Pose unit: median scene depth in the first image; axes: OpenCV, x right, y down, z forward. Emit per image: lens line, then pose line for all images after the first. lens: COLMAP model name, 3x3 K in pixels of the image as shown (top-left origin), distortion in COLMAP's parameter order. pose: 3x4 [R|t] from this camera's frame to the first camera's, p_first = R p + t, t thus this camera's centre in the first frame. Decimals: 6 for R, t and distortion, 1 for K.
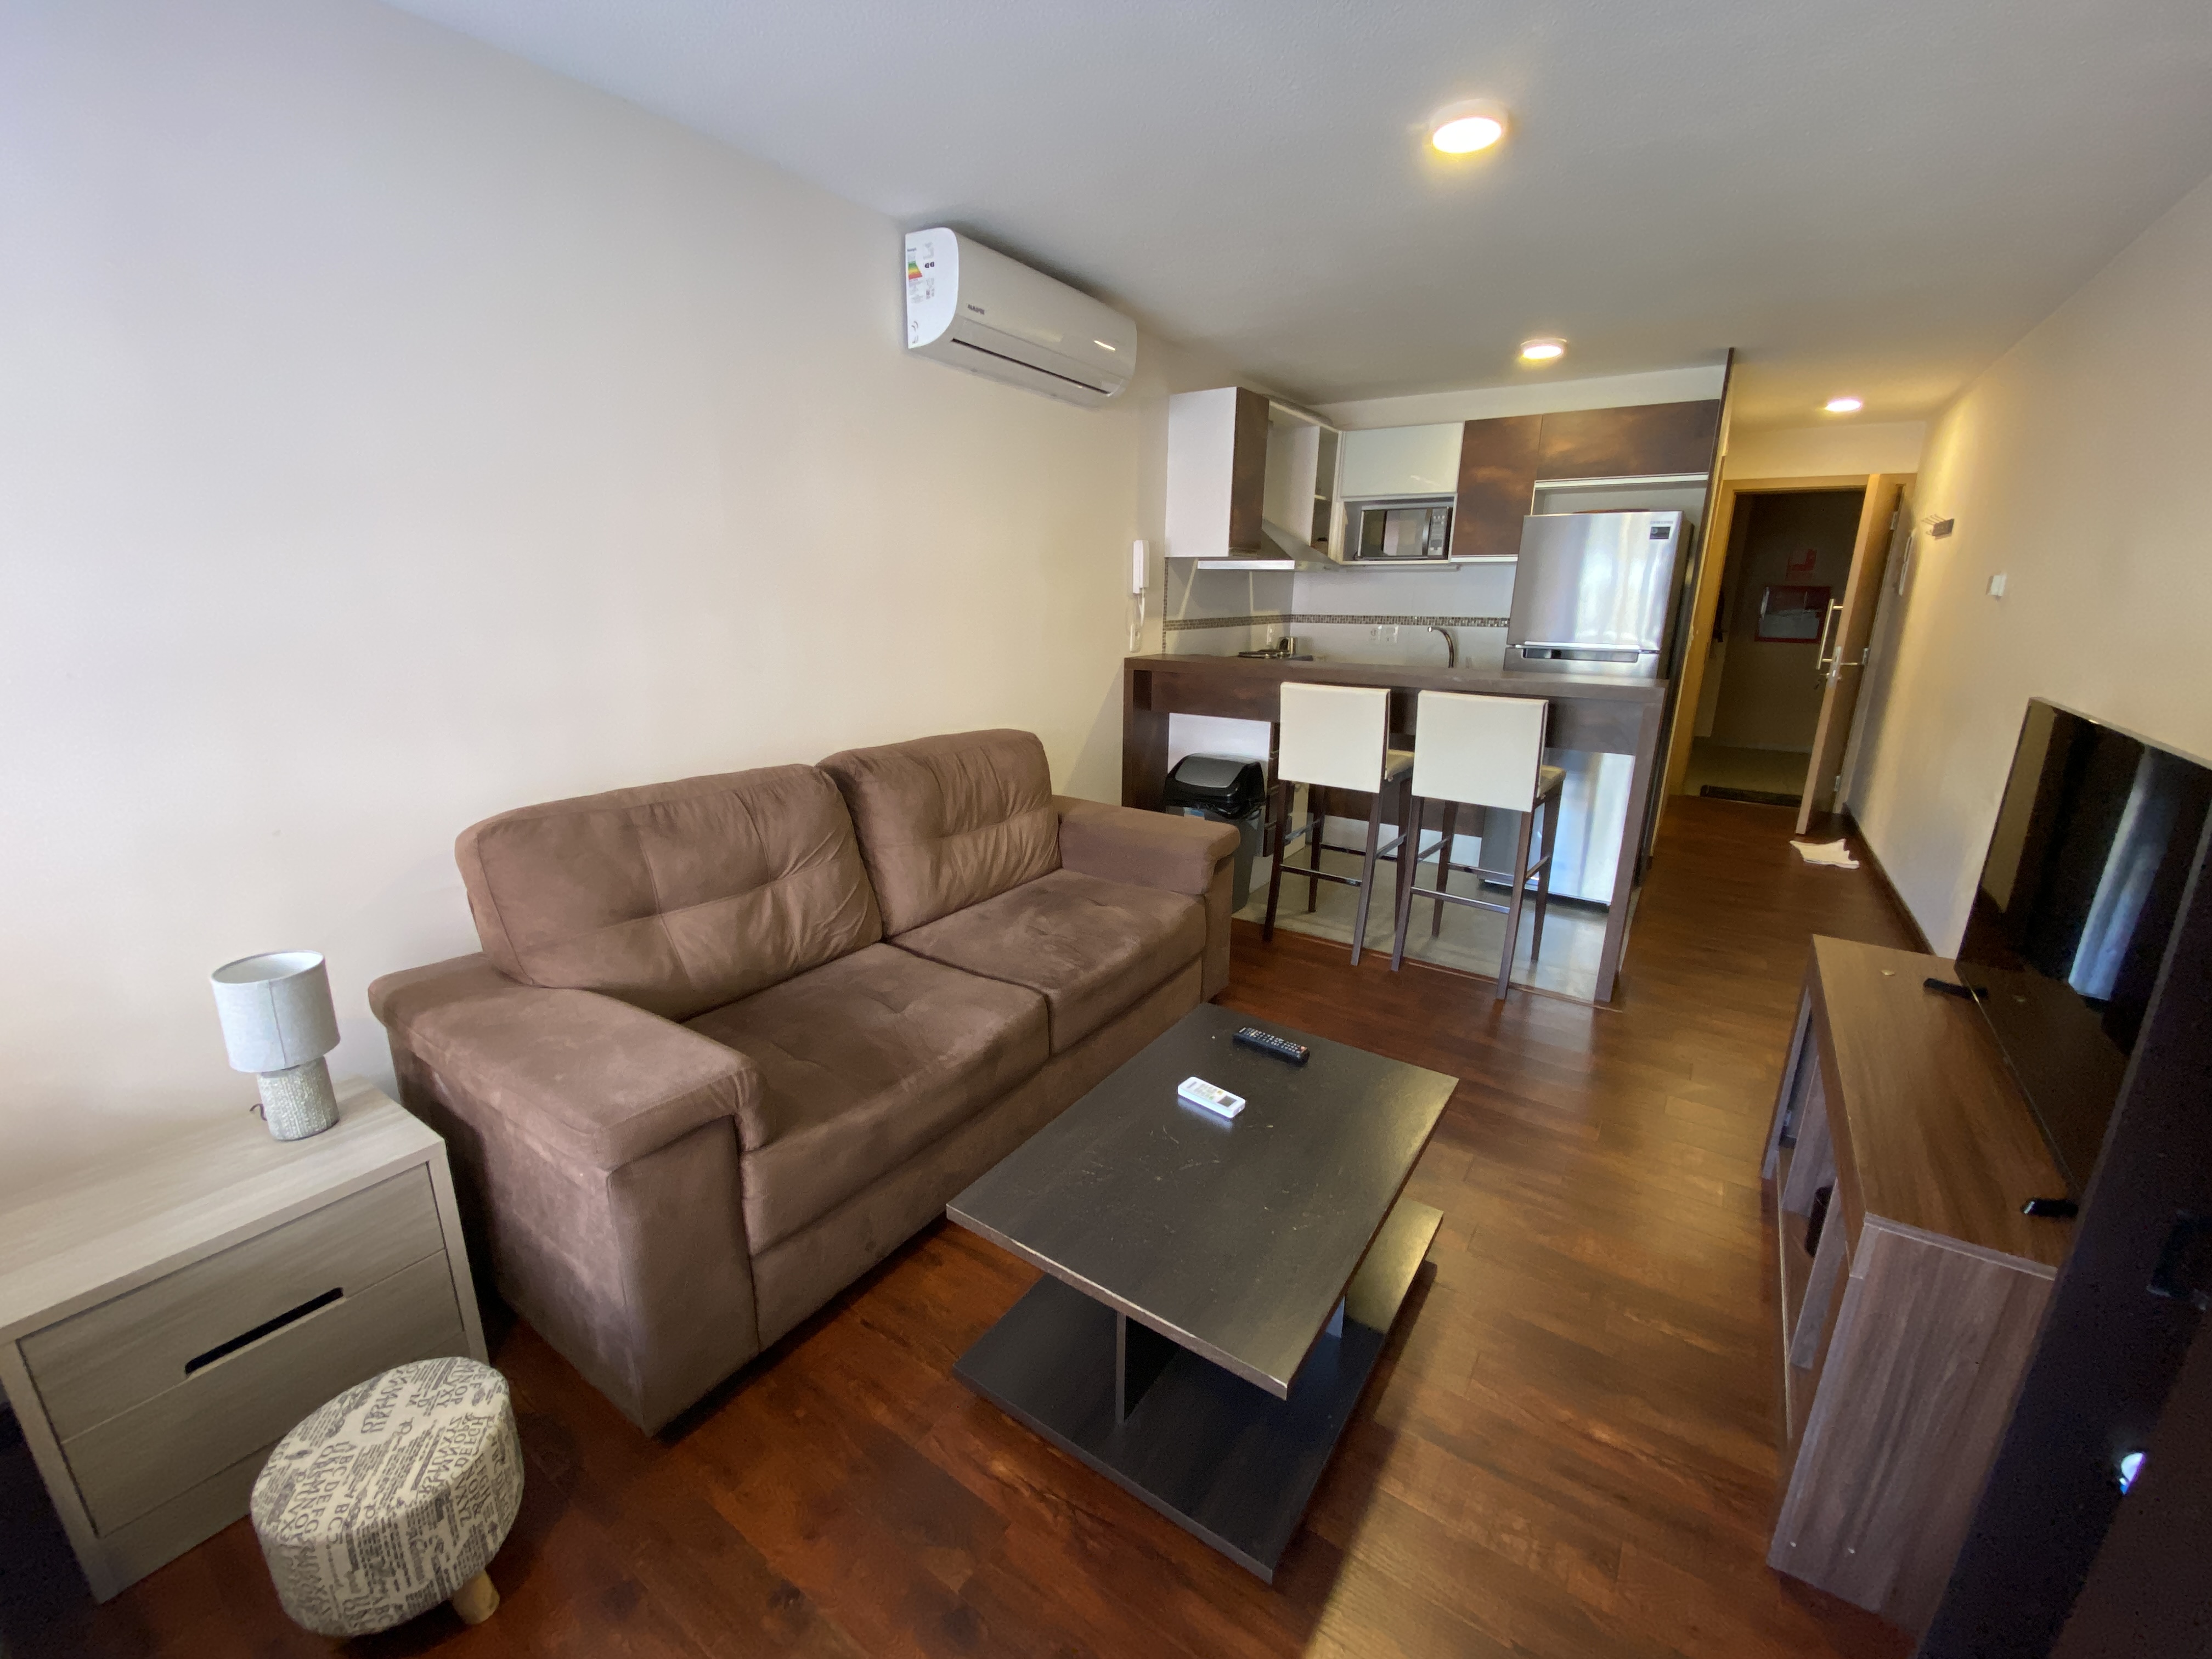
lens RADIAL K [[891.5, 0, 1095.7], [0, 891.5, 830.6], [0, 0, 1]] dist [0.022438, -0.025824]
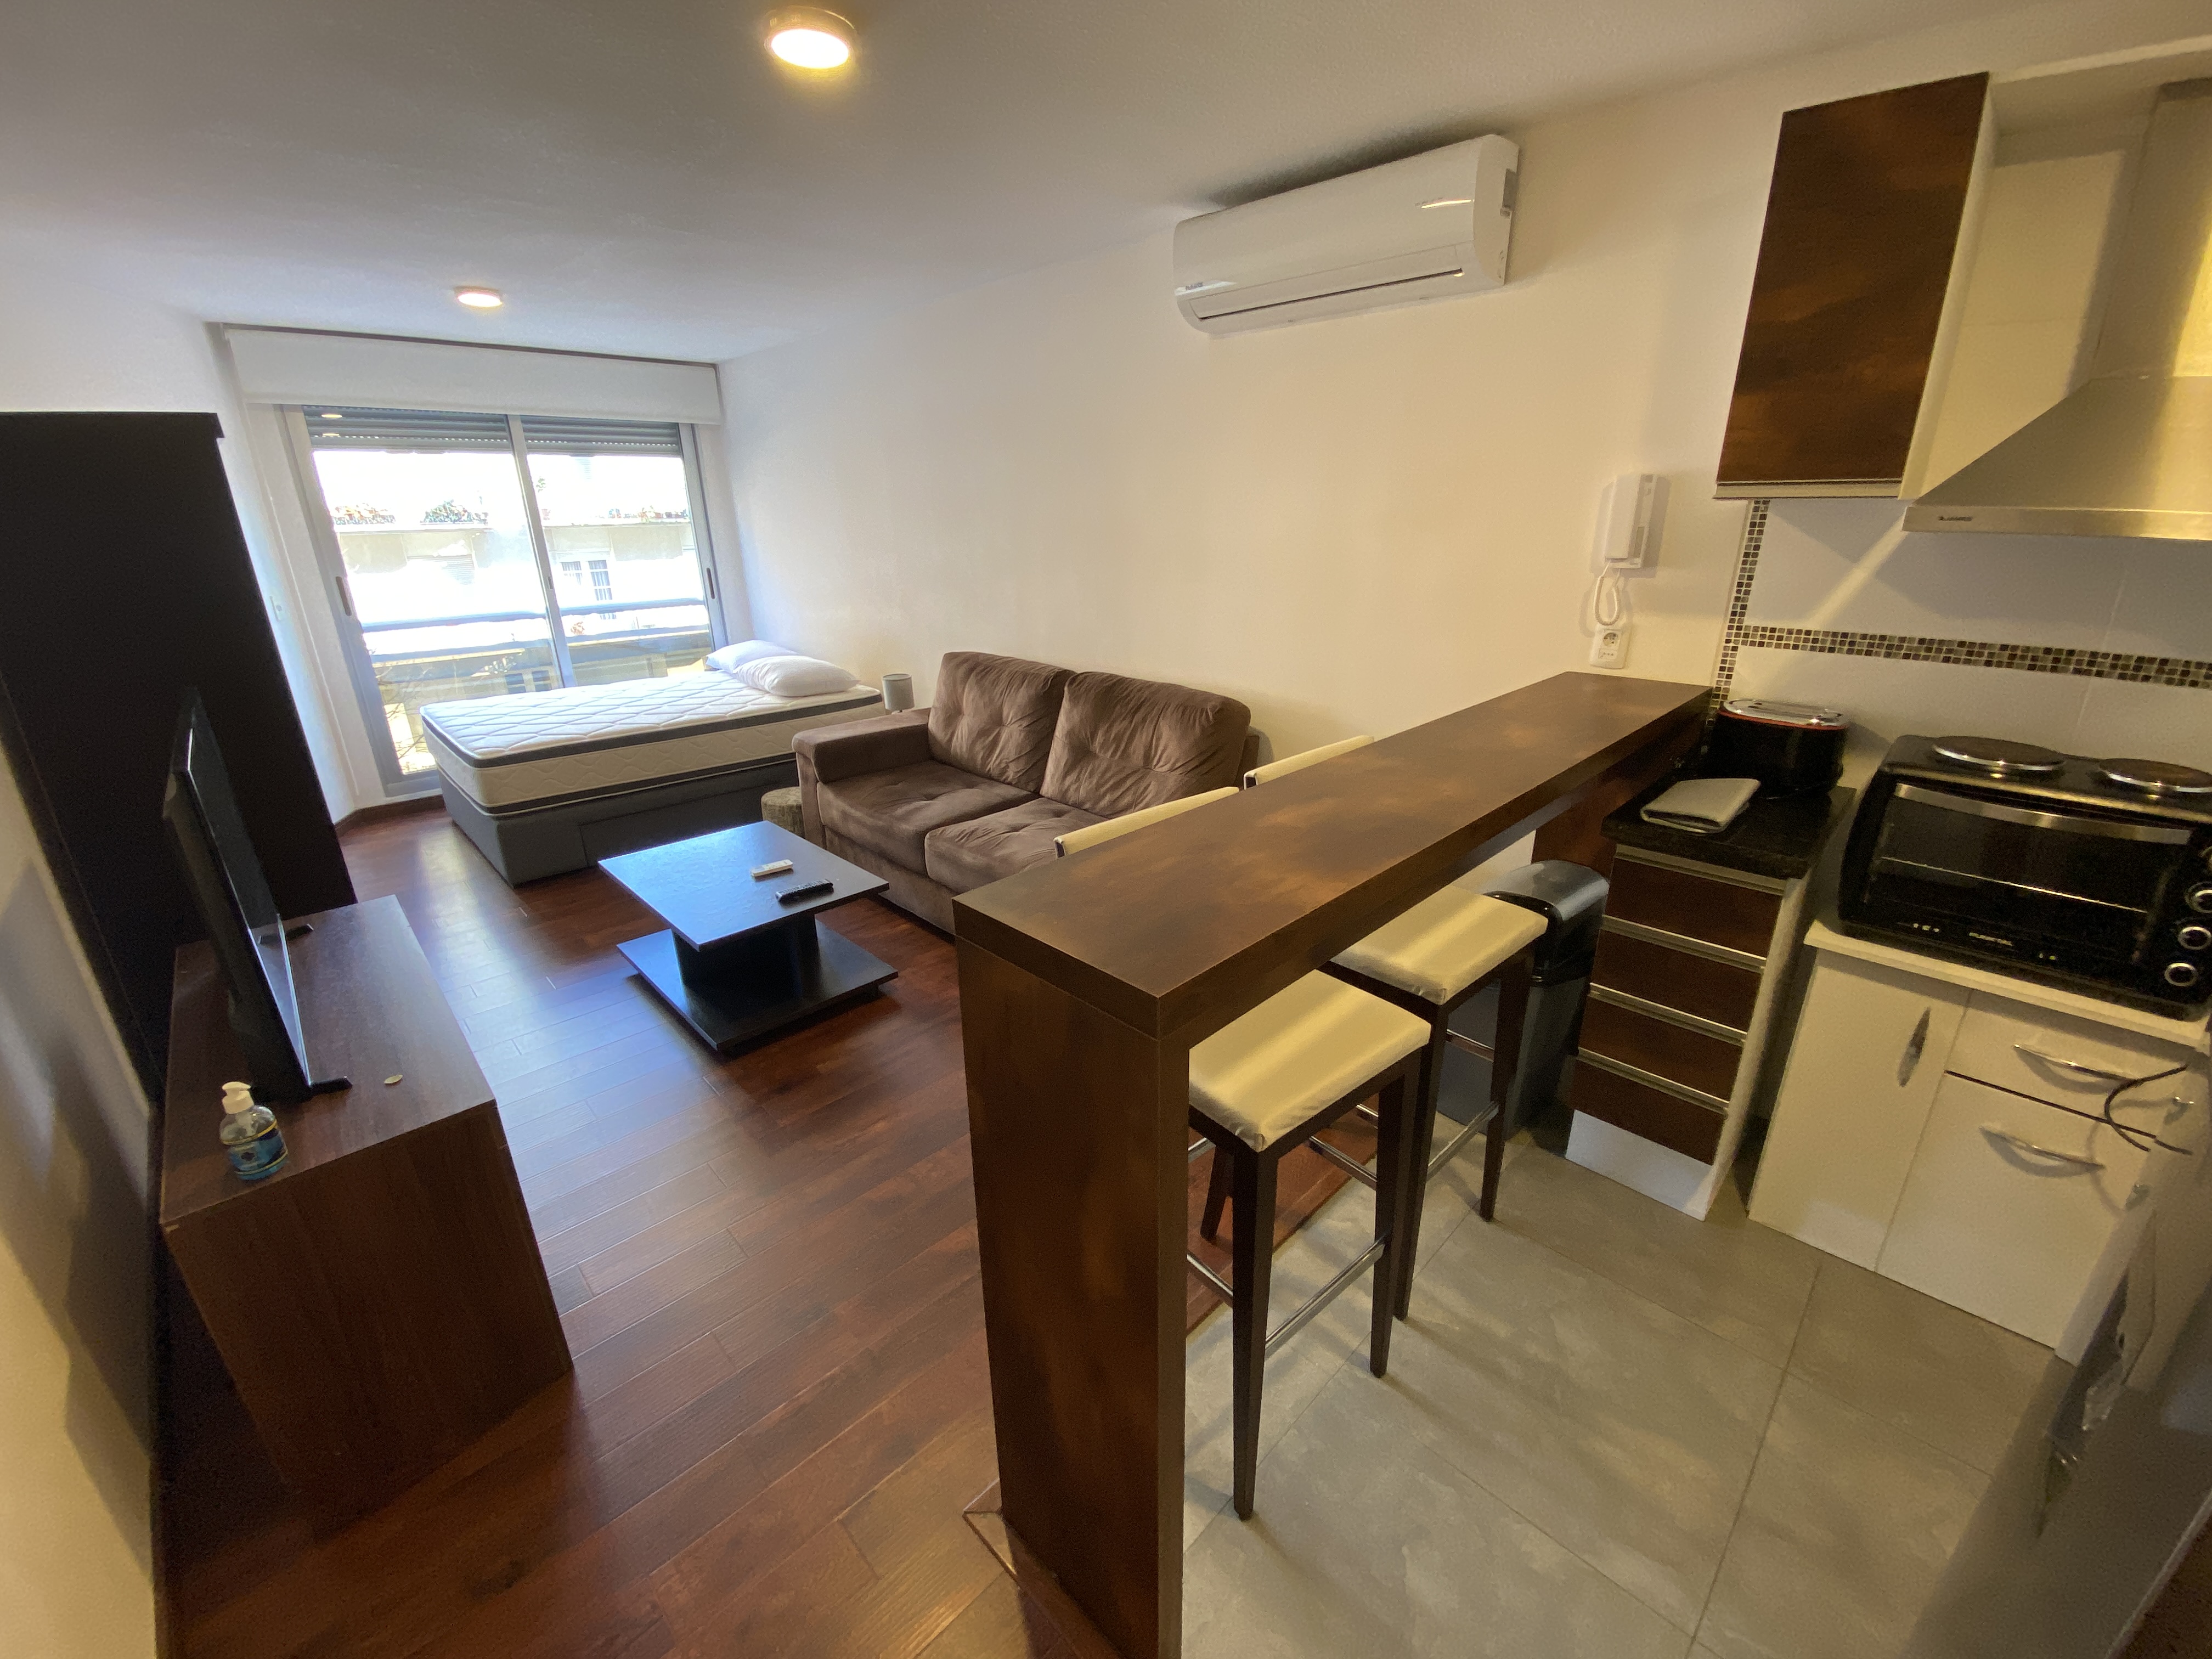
lens RADIAL K [[894.4, 0, 1108.6], [0, 894.4, 828.3], [0, 0, 1]] dist [0.025374, -0.022135]
pose [[-0.202518, 0.326325, -0.923309, 0.660900], [-0.242160, 0.896876, 0.370098, -0.233565], [0.948865, 0.298540, -0.102610, 0.743099]]
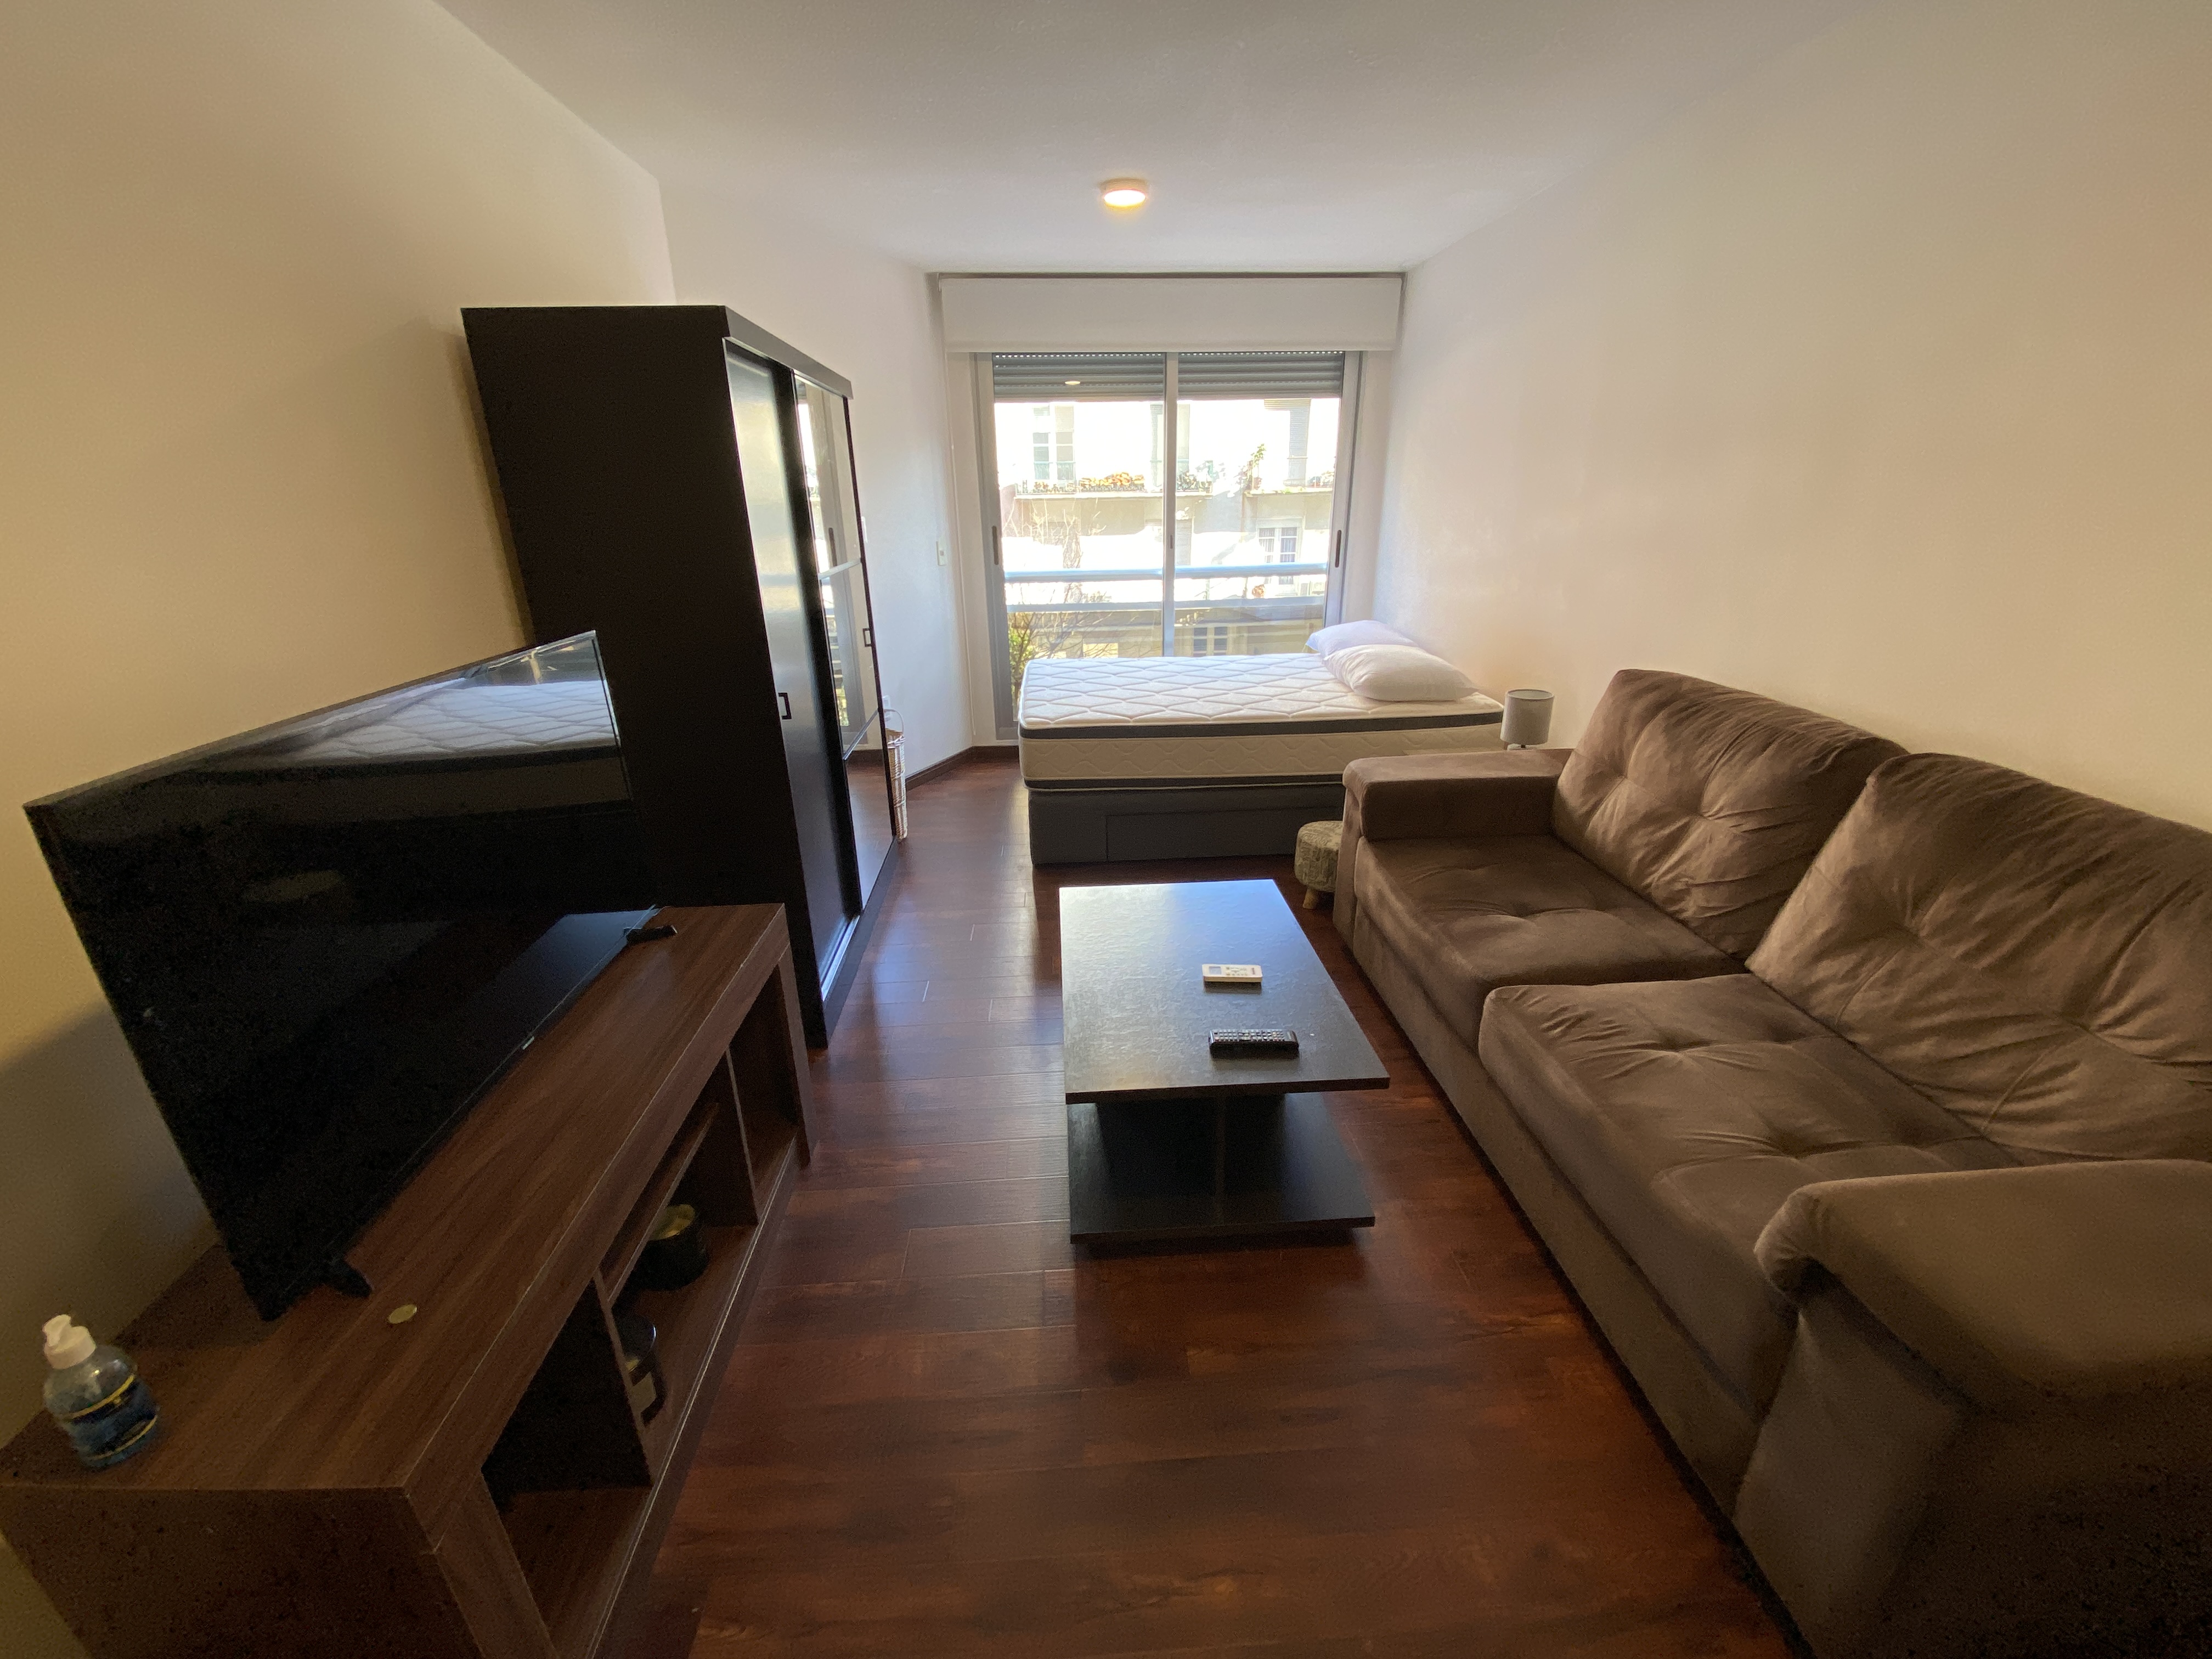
lens RADIAL K [[894.4, 0, 1108.6], [0, 894.4, 828.3], [0, 0, 1]] dist [0.025374, -0.022135]
pose [[-0.788439, 0.223514, -0.573066, 0.368633], [-0.147469, 0.835789, 0.528875, -0.179087], [0.597174, 0.501496, -0.626008, 0.641201]]
